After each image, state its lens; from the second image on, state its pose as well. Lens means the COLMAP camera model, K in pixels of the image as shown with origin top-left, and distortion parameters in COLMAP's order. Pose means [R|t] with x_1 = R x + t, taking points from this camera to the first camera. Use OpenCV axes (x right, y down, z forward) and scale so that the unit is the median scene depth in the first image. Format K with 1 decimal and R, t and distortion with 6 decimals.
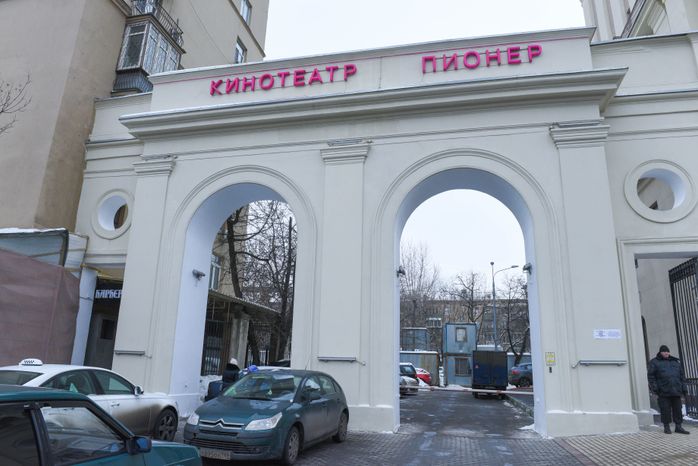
lens RADIAL K [[478.0, 0, 350.2], [0, 478.0, 233.6], [0, 0, 1]] dist [-0.037538, -0.003662]
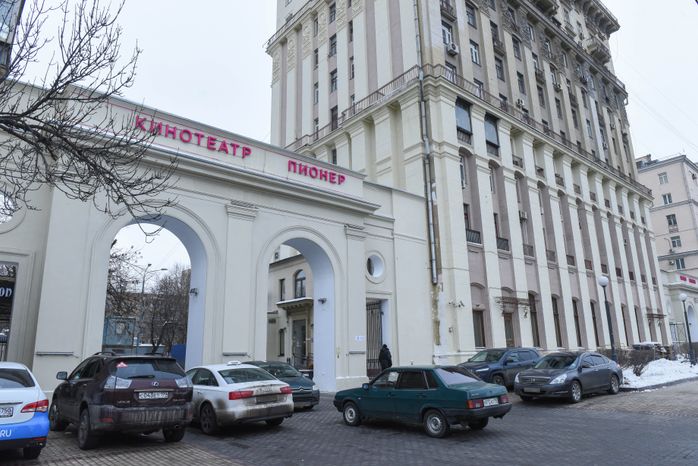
lens RADIAL K [[478.0, 0, 349.2], [0, 478.0, 234.2], [0, 0, 1]] dist [-0.037538, -0.003662]
pose [[0.600928, 0.164236, 0.782248, -0.892079], [-0.183483, 0.980873, -0.064985, -0.064708], [-0.777958, -0.104478, 0.619569, -0.145664]]
